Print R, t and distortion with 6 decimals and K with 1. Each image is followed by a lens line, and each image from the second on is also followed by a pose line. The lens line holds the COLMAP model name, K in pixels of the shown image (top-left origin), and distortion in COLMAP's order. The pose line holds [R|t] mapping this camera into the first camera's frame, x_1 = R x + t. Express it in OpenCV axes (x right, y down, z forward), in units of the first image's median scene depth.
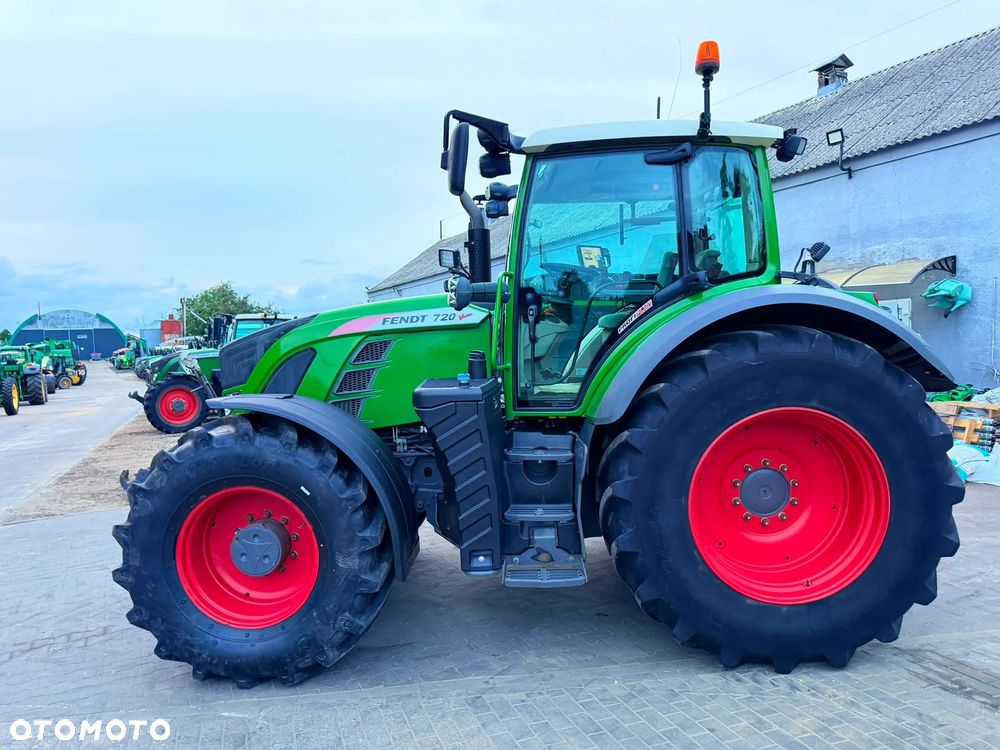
lens RADIAL K [[708.9, 0, 503.9], [0, 708.9, 376.9], [0, 0, 1]] dist [0.023986, -0.026294]
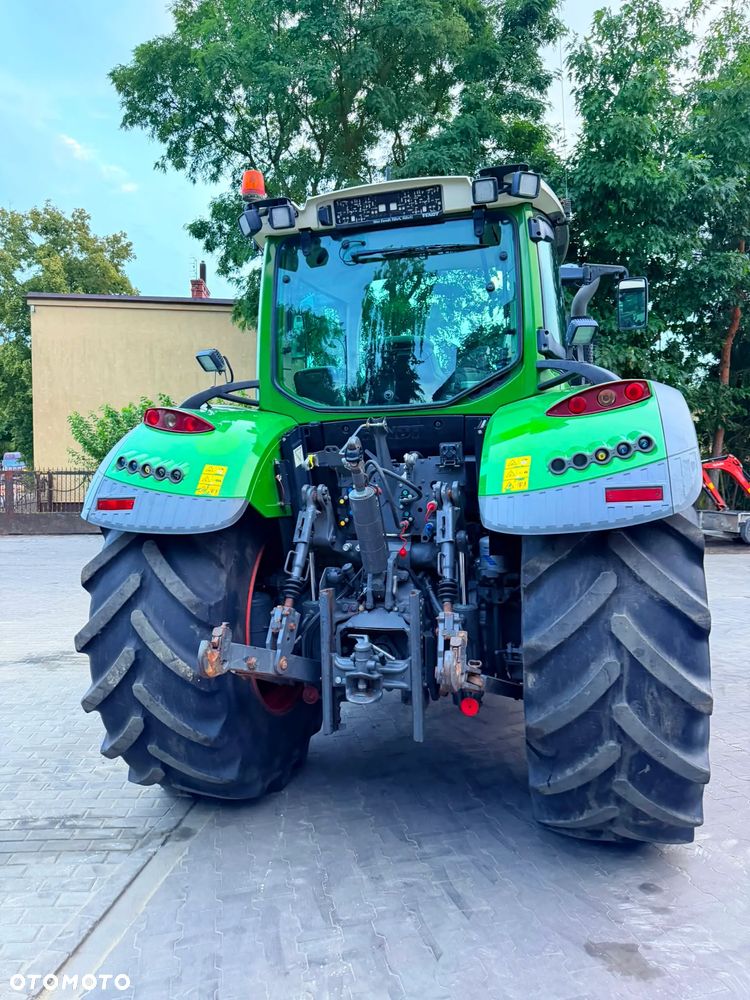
lens RADIAL K [[709.9, 0, 376.8], [0, 709.9, 502.7], [0, 0, 1]] dist [0.019385, -0.022343]
pose [[-0.263633, 0.076535, -0.961582, 1.316966], [-0.026370, 0.995903, 0.086497, -0.084190], [0.964262, 0.048161, -0.260535, 1.515309]]
